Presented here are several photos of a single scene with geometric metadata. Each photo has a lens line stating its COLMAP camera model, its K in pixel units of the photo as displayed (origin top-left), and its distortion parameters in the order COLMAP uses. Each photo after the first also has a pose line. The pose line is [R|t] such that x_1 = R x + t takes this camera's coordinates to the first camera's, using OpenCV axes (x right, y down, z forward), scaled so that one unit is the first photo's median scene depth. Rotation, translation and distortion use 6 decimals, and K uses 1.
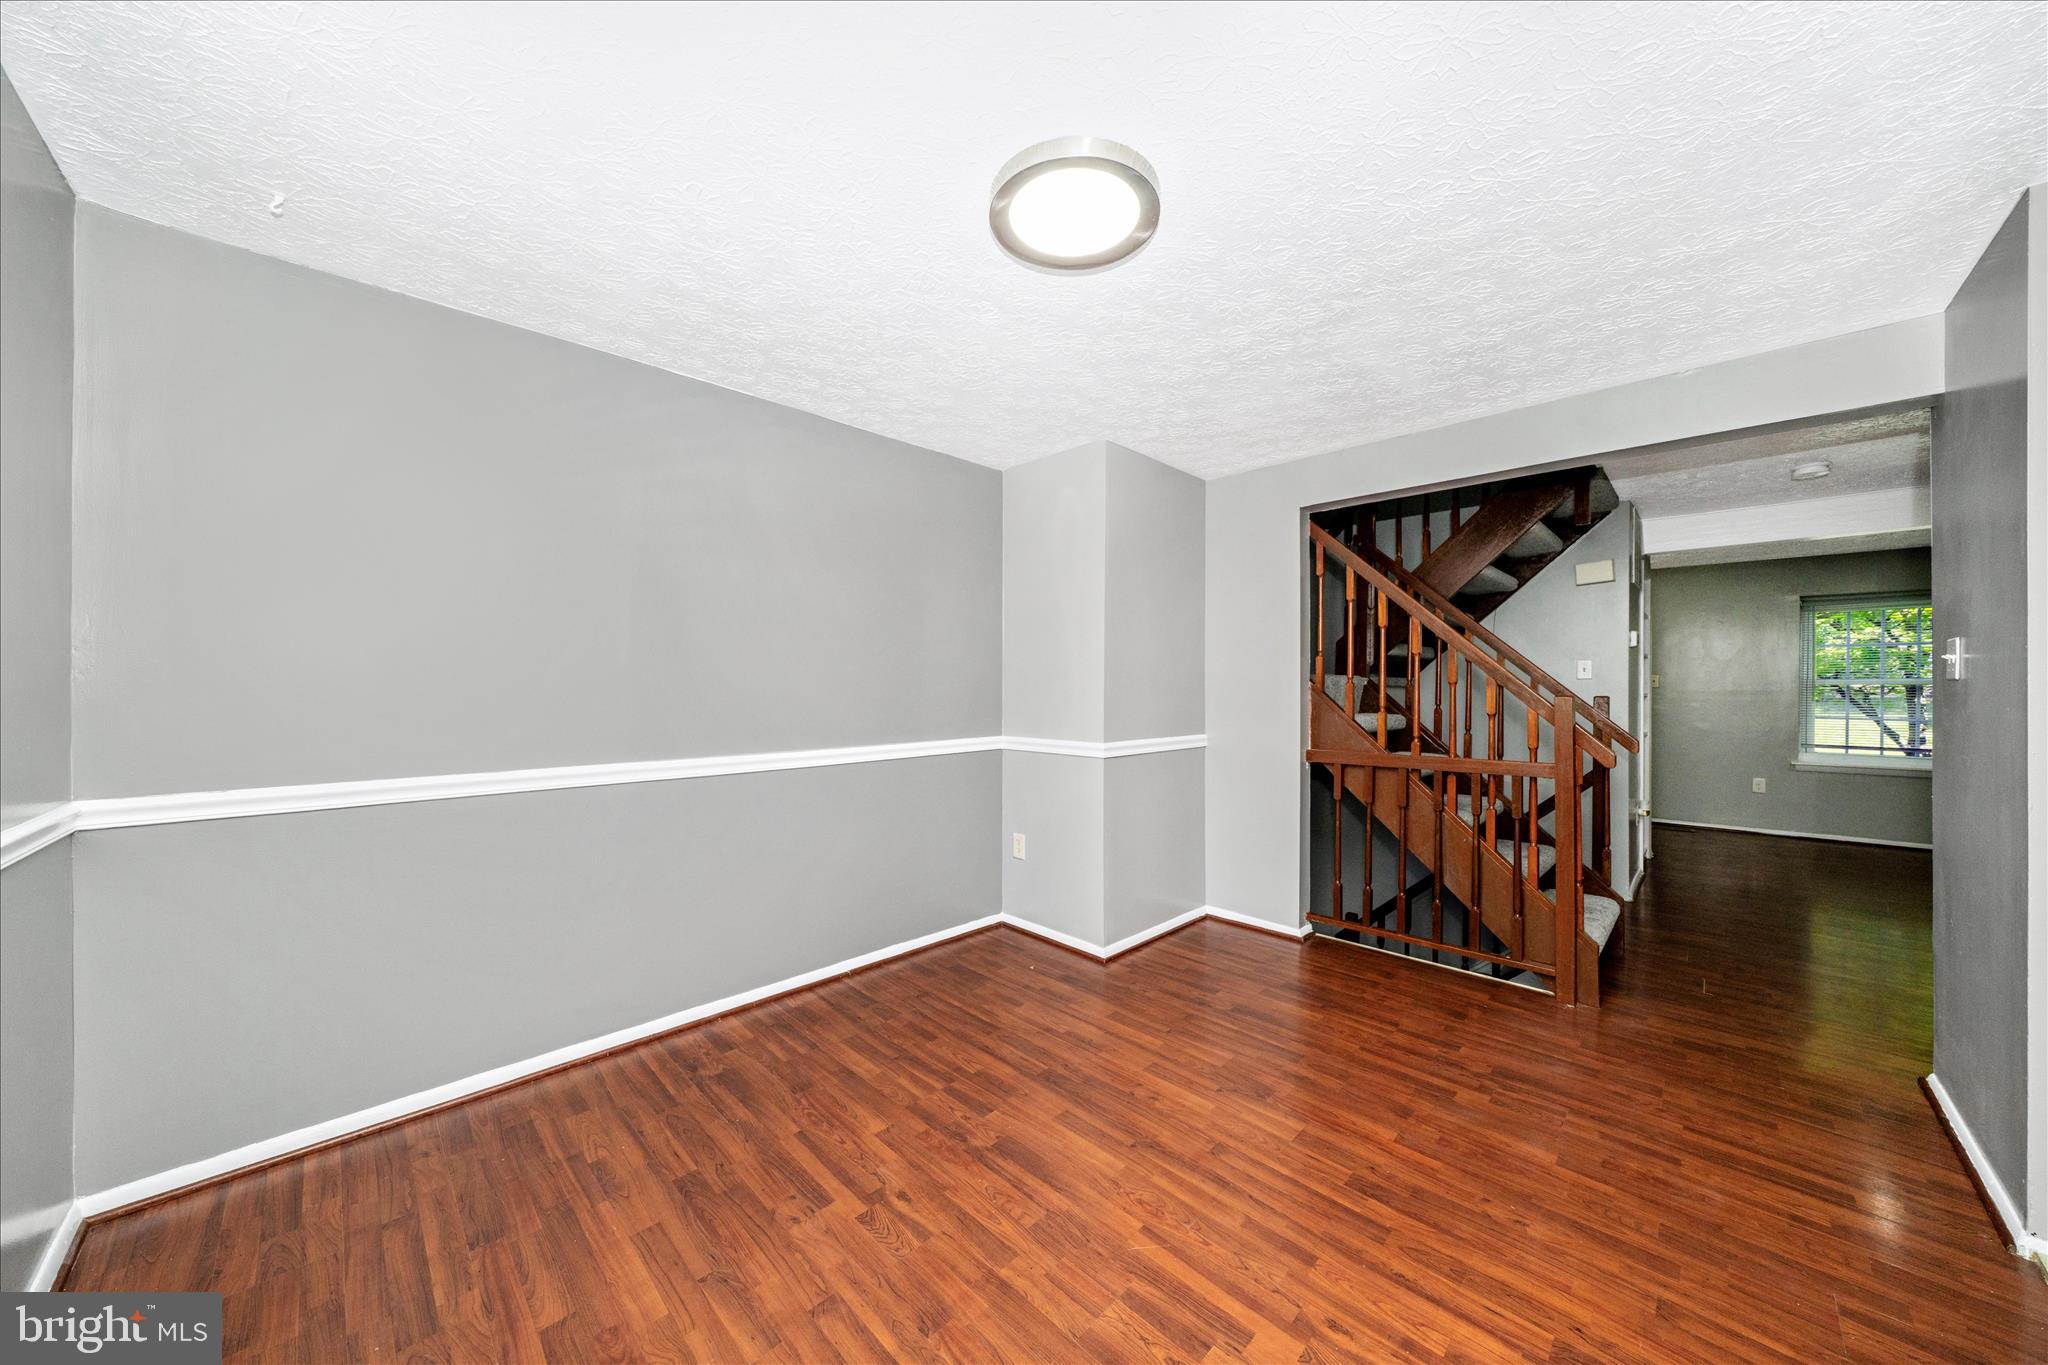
lens RADIAL K [[689.3, 0, 1024.0], [0, 689.3, 682.5], [0, 0, 1]] dist [-0.001135, -0.000131]
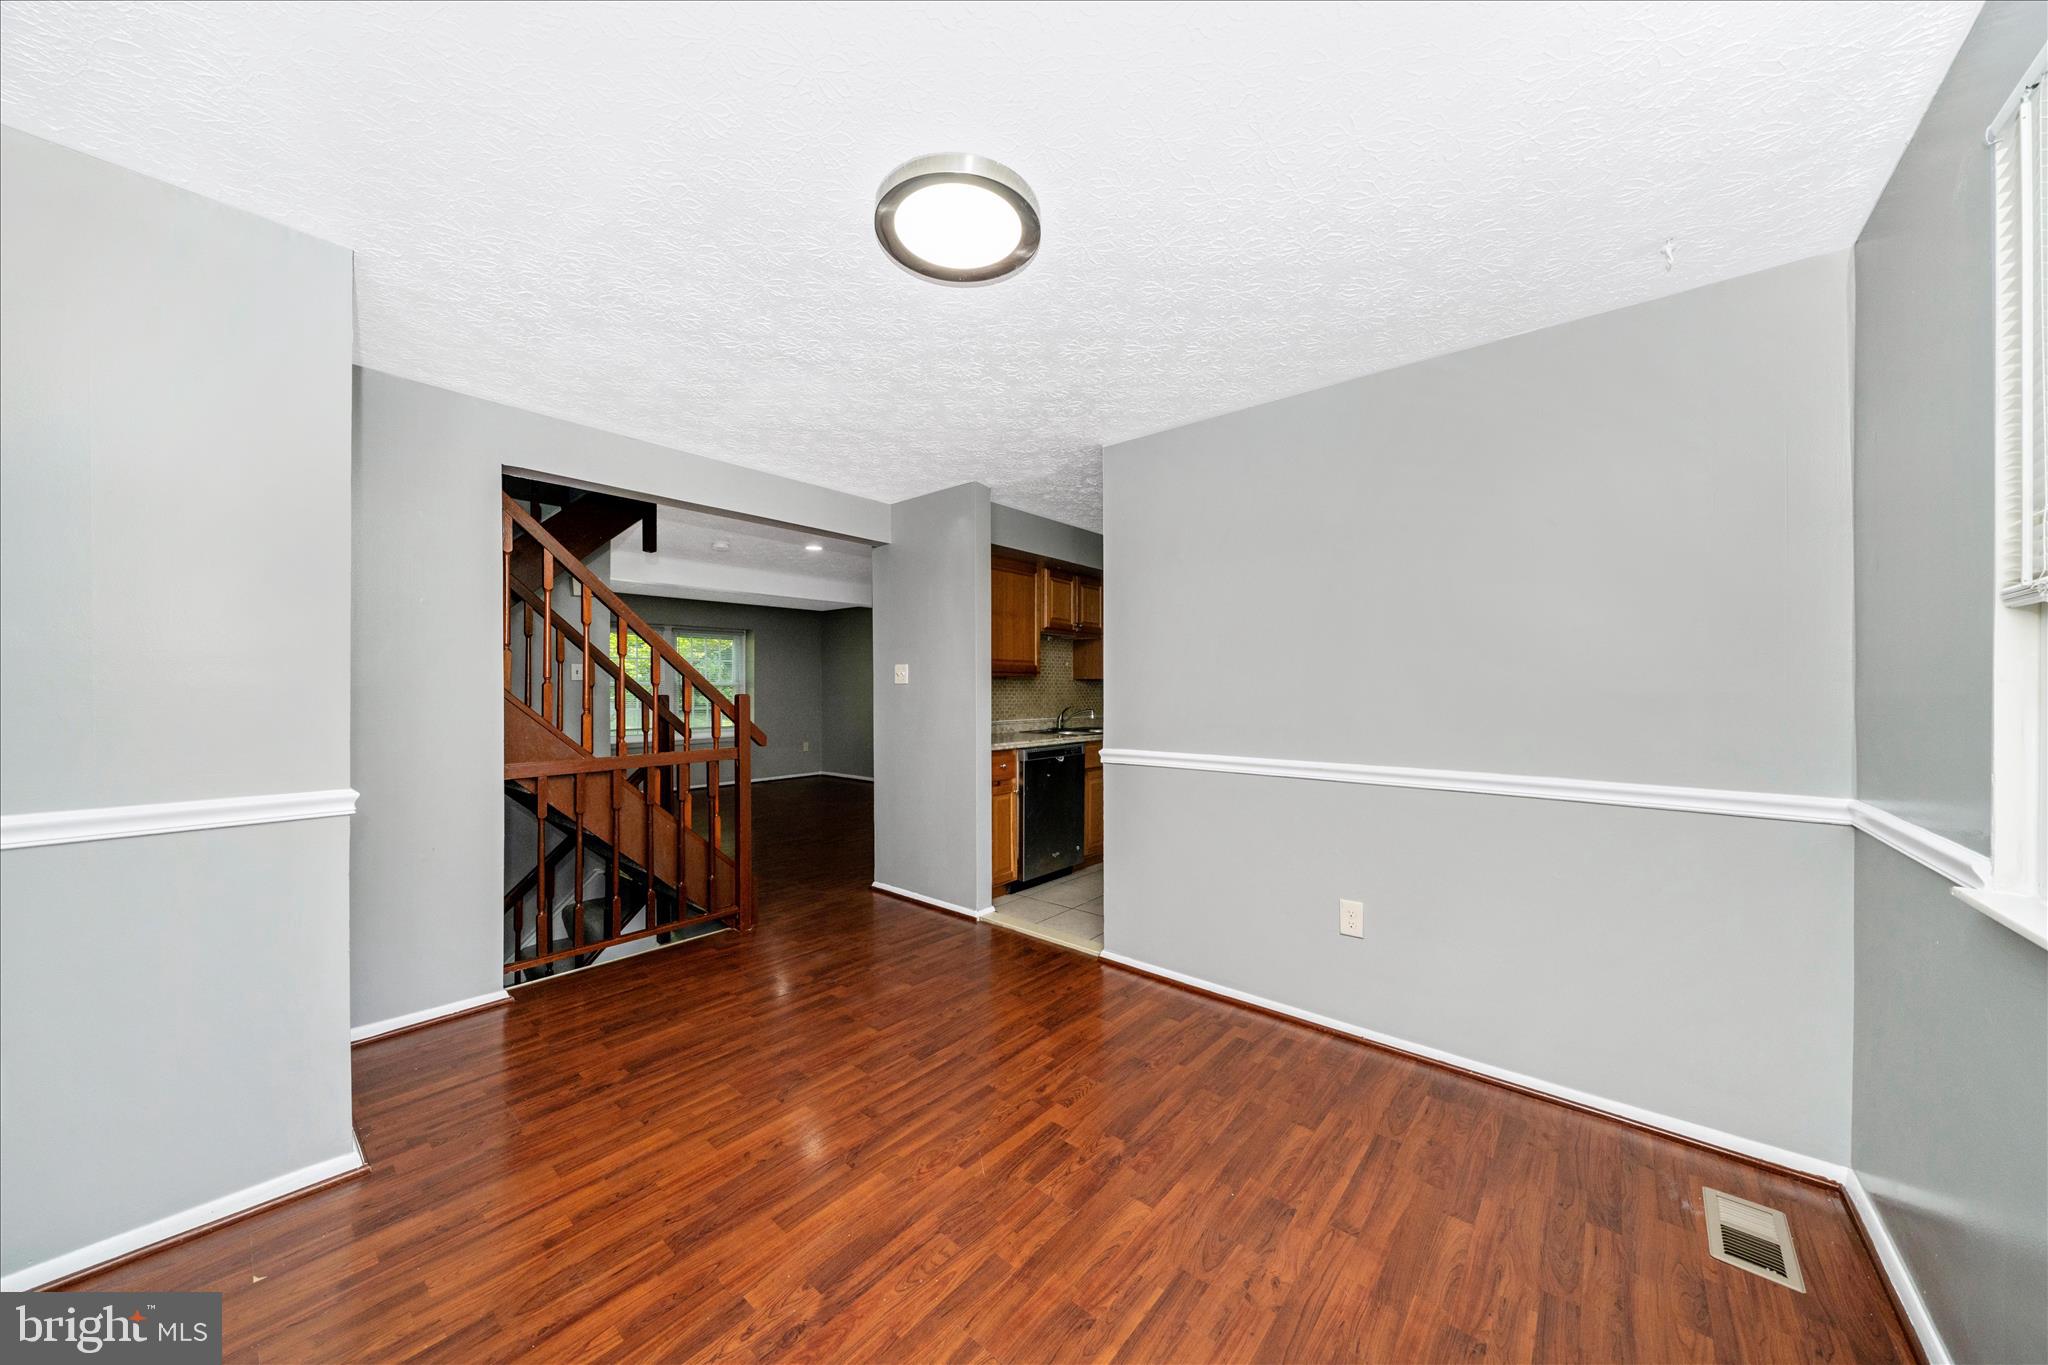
lens RADIAL K [[698.3, 0, 1013.3], [0, 698.3, 695.0], [0, 0, 1]] dist [-0.000674, -0.000016]
pose [[-0.066675, -0.010221, 0.997722, -0.771563], [-0.003908, 0.999943, 0.009982, 0.007454], [-0.997767, -0.003234, -0.066711, 0.795227]]
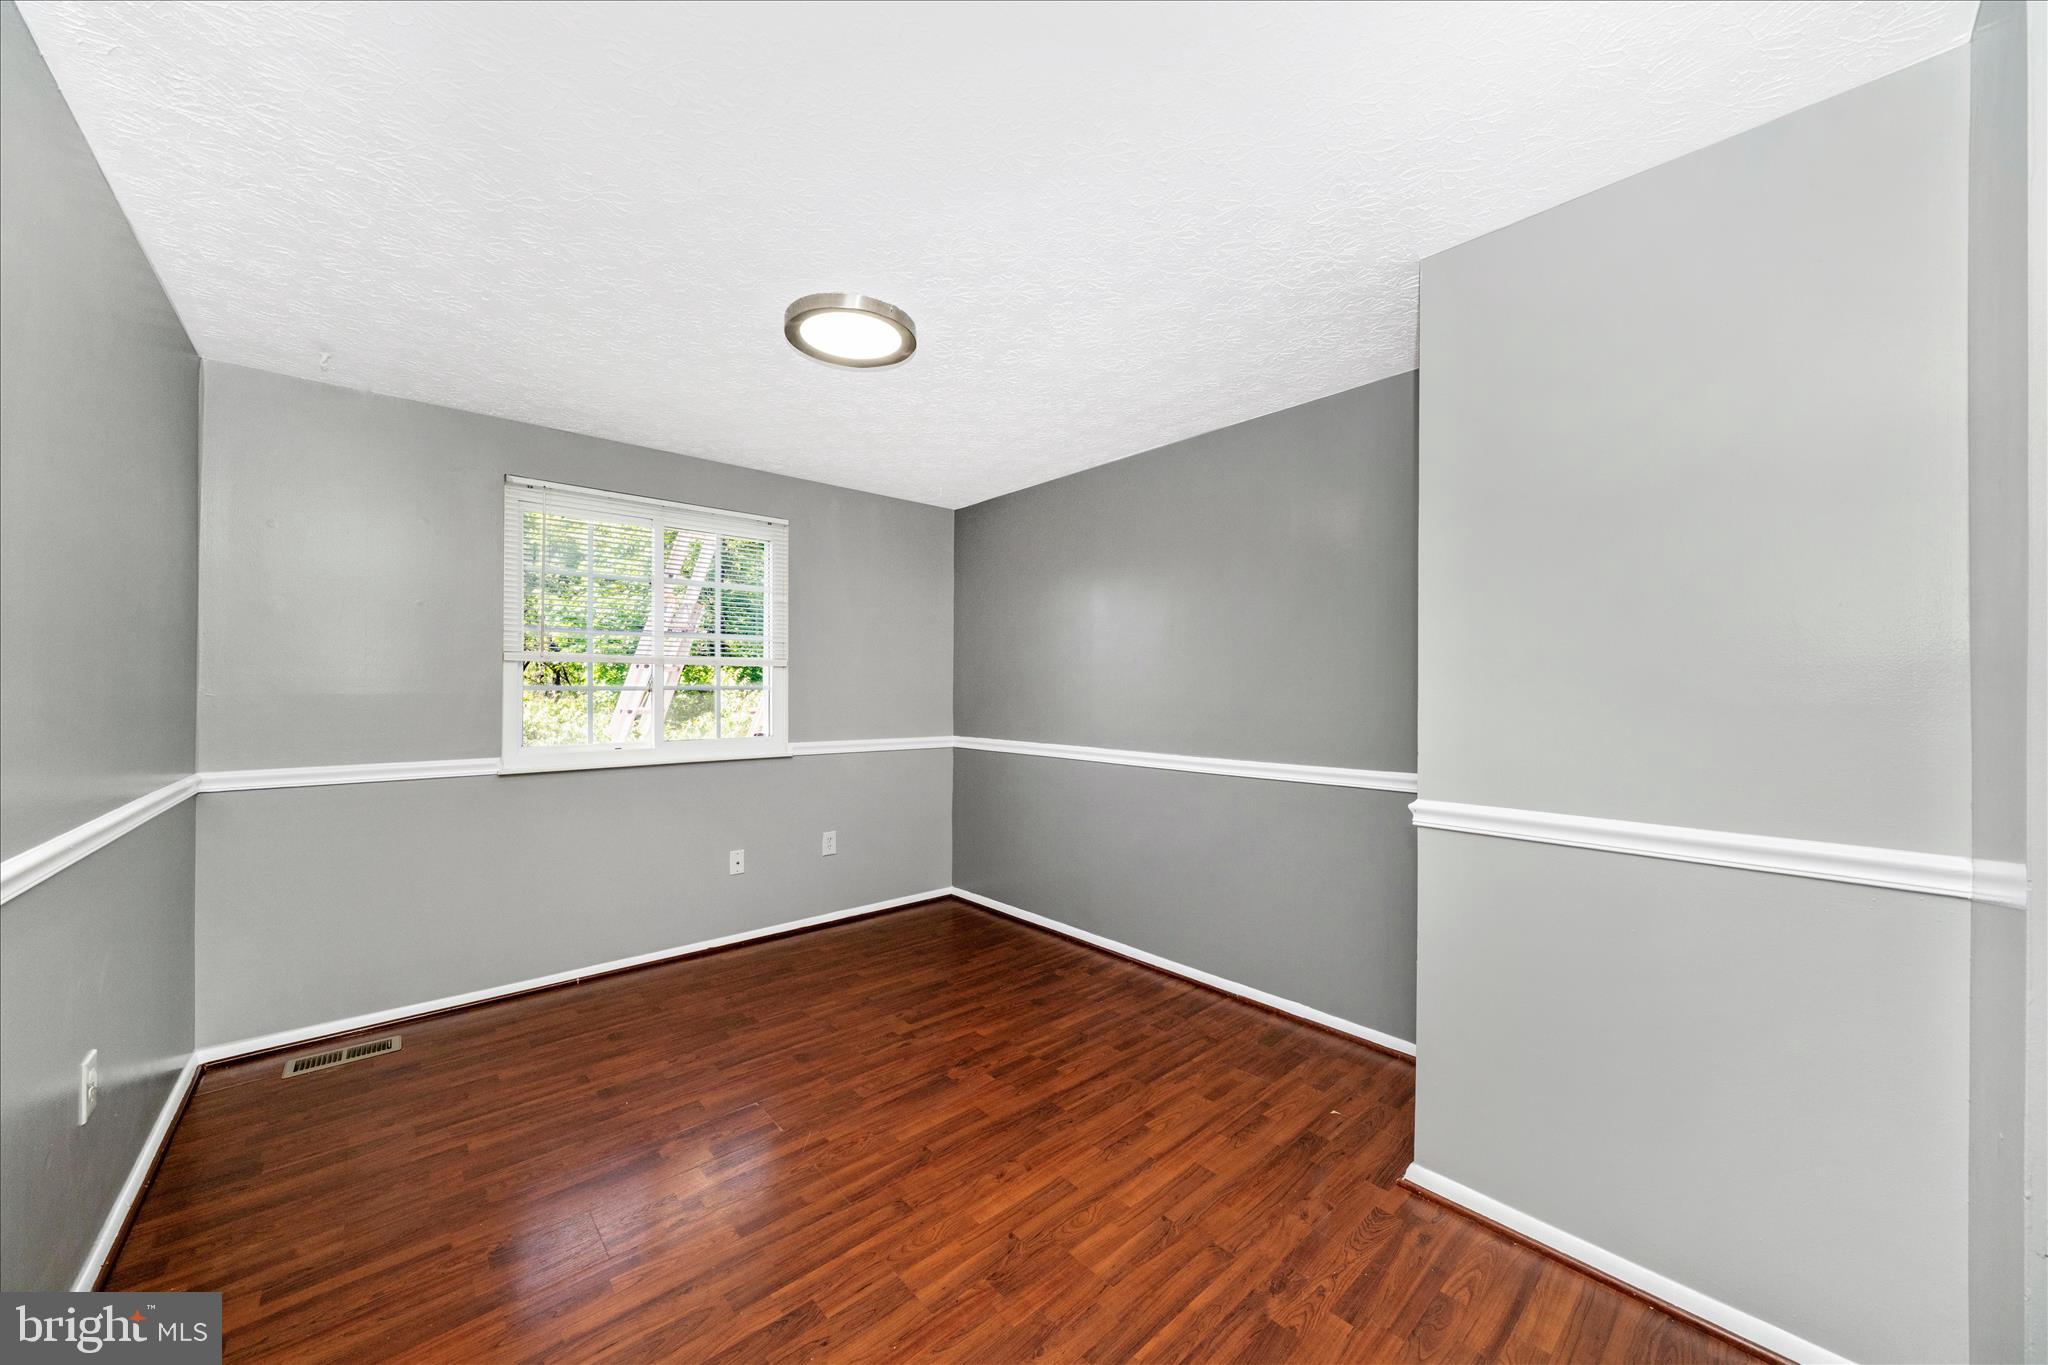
lens RADIAL K [[738.5, 0, 1024.0], [0, 738.5, 682.5], [0, 0, 1]] dist [0.001178, -0.000088]
pose [[-0.050692, -0.013971, -0.998617, 1.173550], [-0.001536, 0.999902, -0.013911, 0.001828], [0.998713, 0.000829, -0.050709, 1.130654]]
